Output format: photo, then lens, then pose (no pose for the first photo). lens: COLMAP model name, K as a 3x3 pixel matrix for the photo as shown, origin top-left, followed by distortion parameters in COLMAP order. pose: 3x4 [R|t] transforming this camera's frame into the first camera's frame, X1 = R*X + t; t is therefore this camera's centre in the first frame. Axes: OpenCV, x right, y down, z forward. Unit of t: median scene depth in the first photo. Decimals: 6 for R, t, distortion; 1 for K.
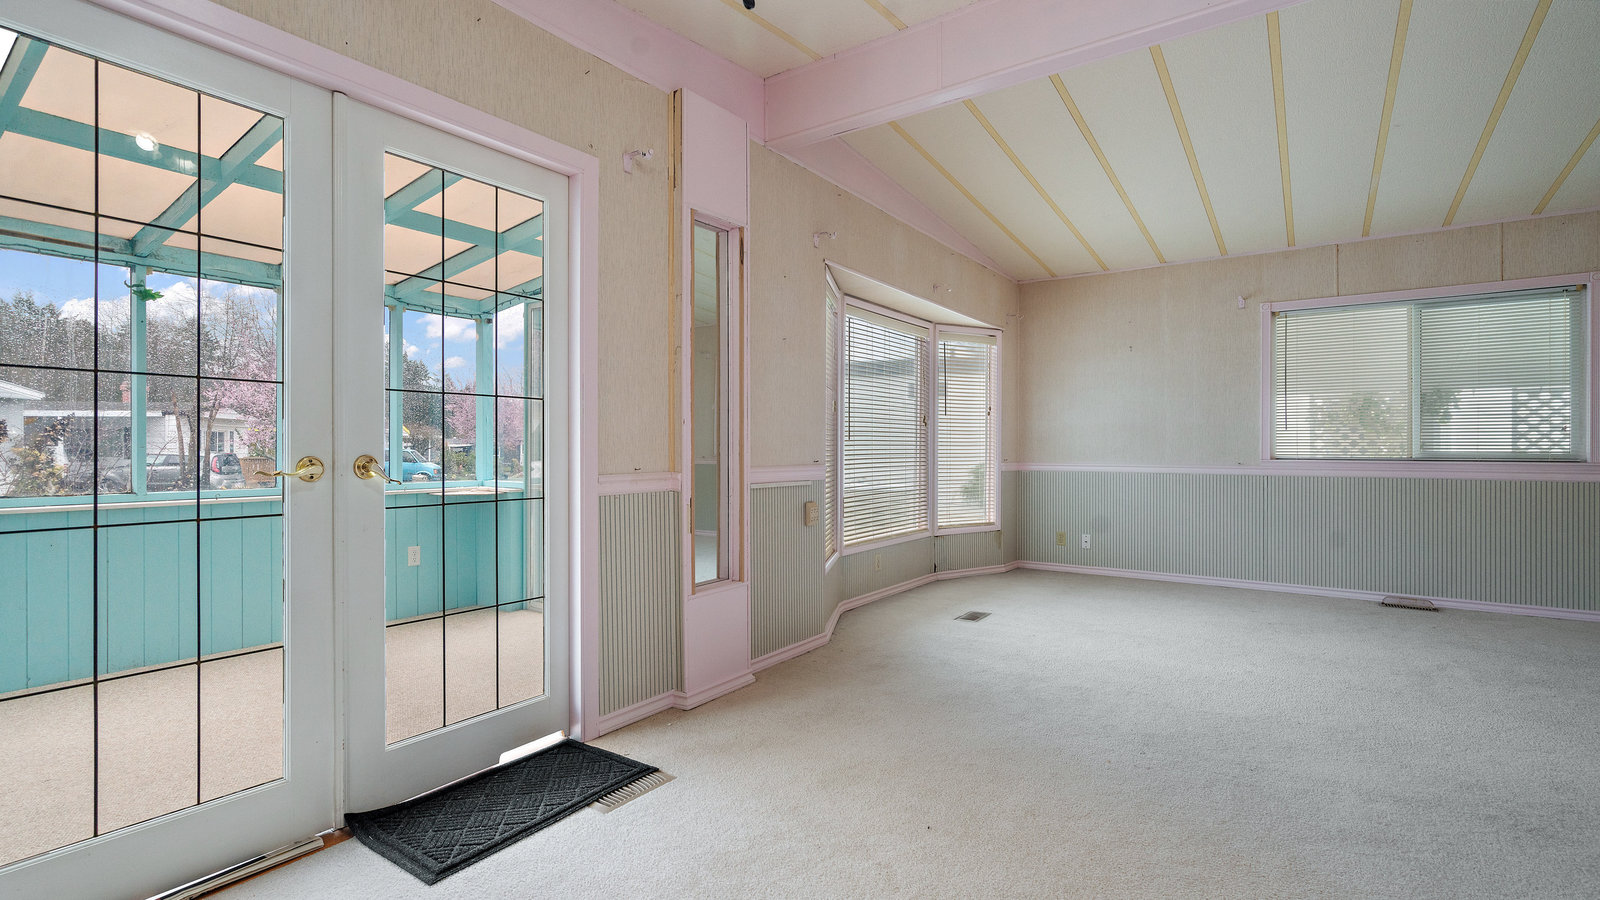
lens RADIAL K [[735.2, 0, 800.0], [0, 735.2, 450.0], [0, 0, 1]] dist [-0.000410, -0.000122]
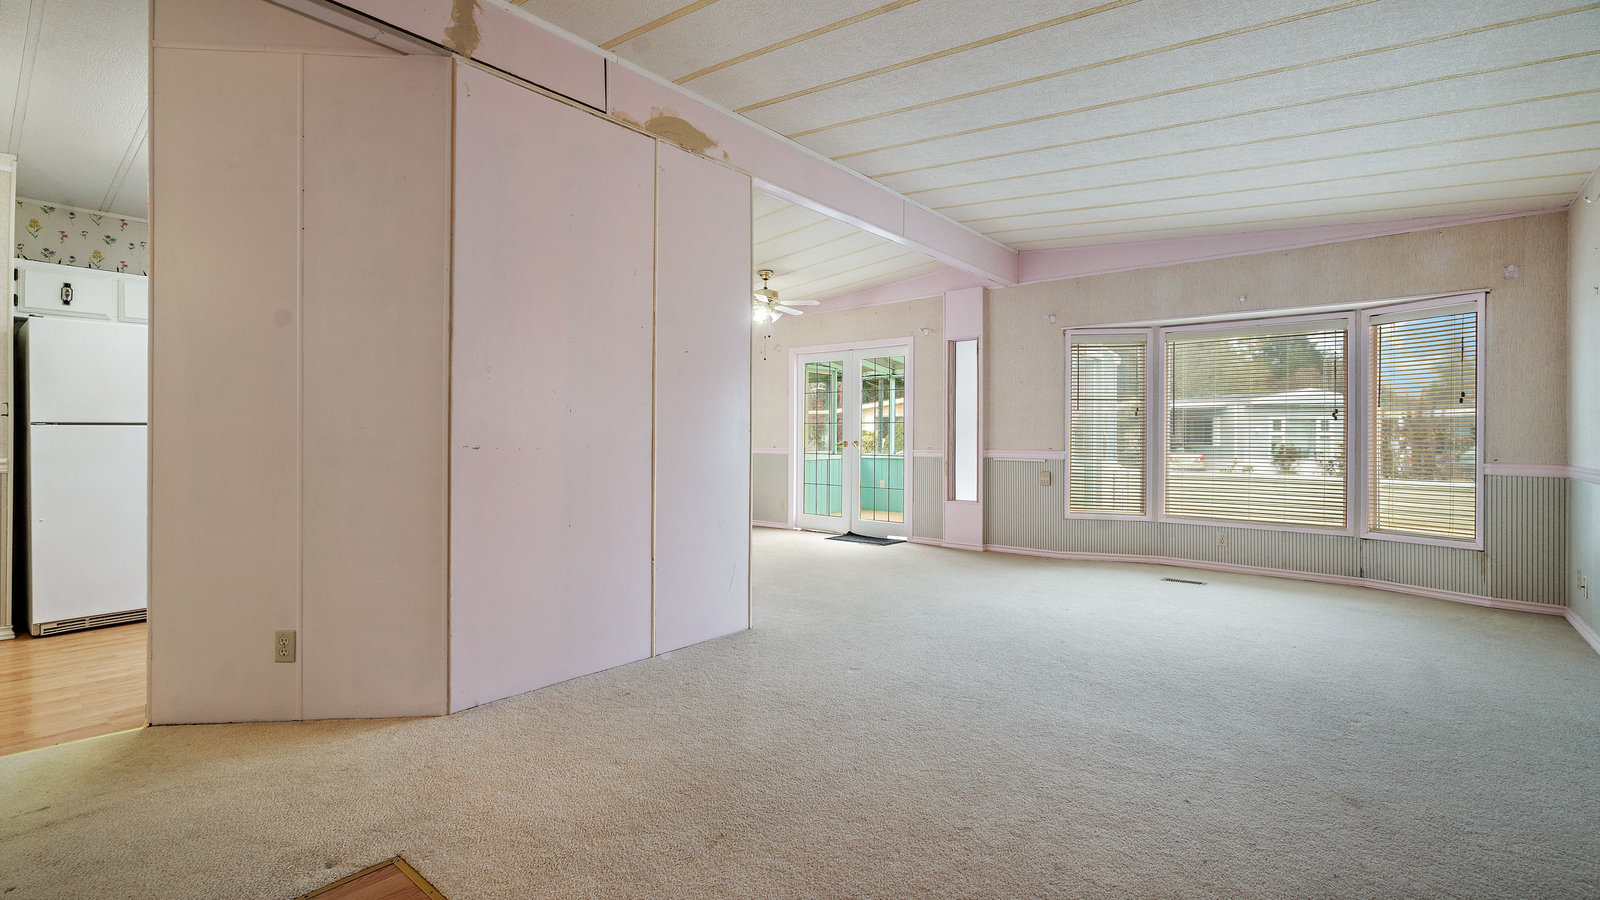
lens RADIAL K [[717.1, 0, 801.6], [0, 717.1, 427.5], [0, 0, 1]] dist [0.000670, 0.000232]
pose [[-0.085450, -0.001735, -0.996341, 2.054783], [0.001235, 0.999998, -0.001847, -0.038622], [0.996342, -0.001388, -0.085447, 0.668359]]
